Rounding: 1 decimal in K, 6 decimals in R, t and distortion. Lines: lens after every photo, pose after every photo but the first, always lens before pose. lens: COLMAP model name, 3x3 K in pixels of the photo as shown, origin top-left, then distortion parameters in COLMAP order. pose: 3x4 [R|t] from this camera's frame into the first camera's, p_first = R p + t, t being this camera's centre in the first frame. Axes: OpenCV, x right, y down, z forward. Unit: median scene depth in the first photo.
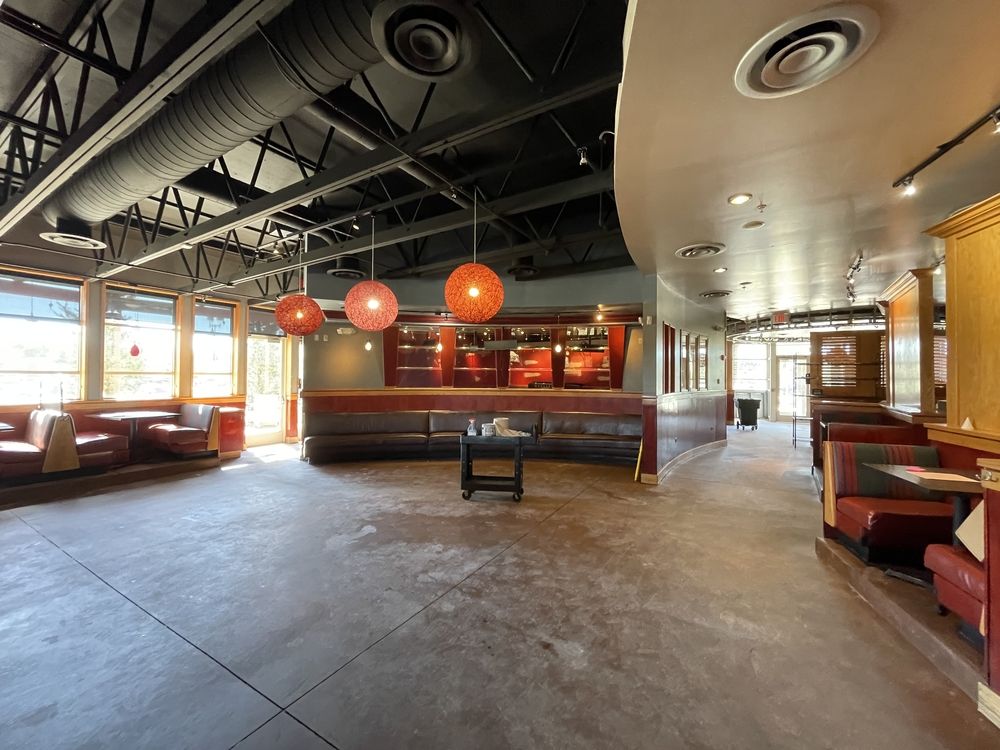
lens RADIAL K [[406.6, 0, 497.1], [0, 406.6, 374.6], [0, 0, 1]] dist [0.013210, 0.000310]
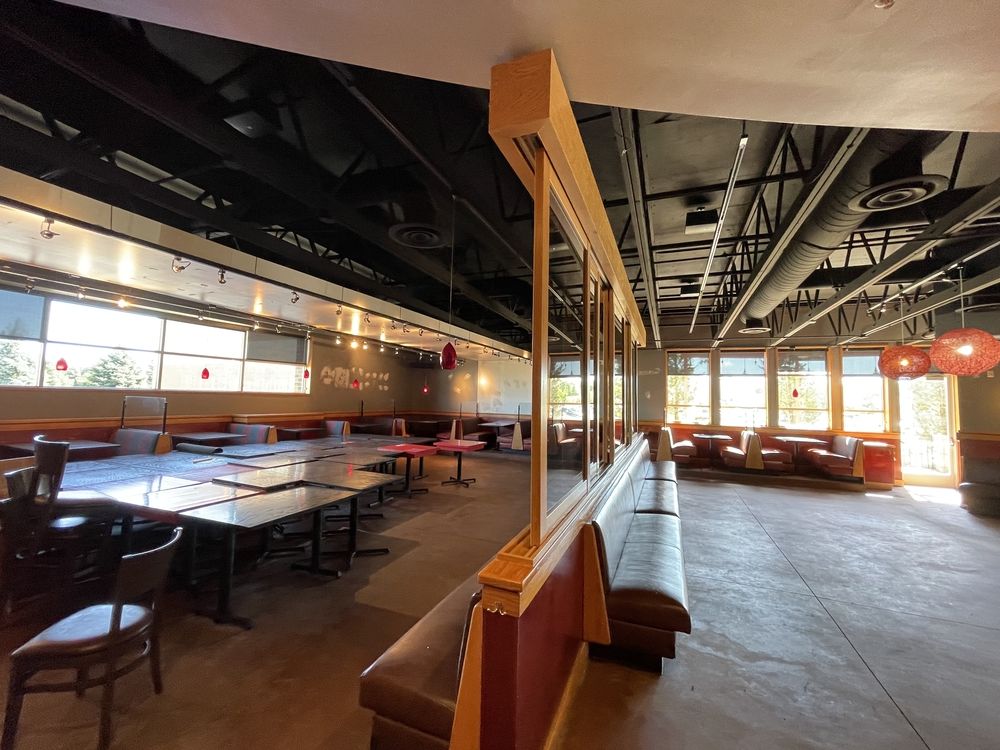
lens RADIAL K [[406.6, 0, 498.0], [0, 406.6, 376.2], [0, 0, 1]] dist [0.013210, 0.000310]
pose [[0.153356, -0.060066, -0.986344, 0.332581], [-0.023347, 0.997652, -0.064384, -0.002488], [0.987895, 0.032902, 0.151593, -0.208709]]
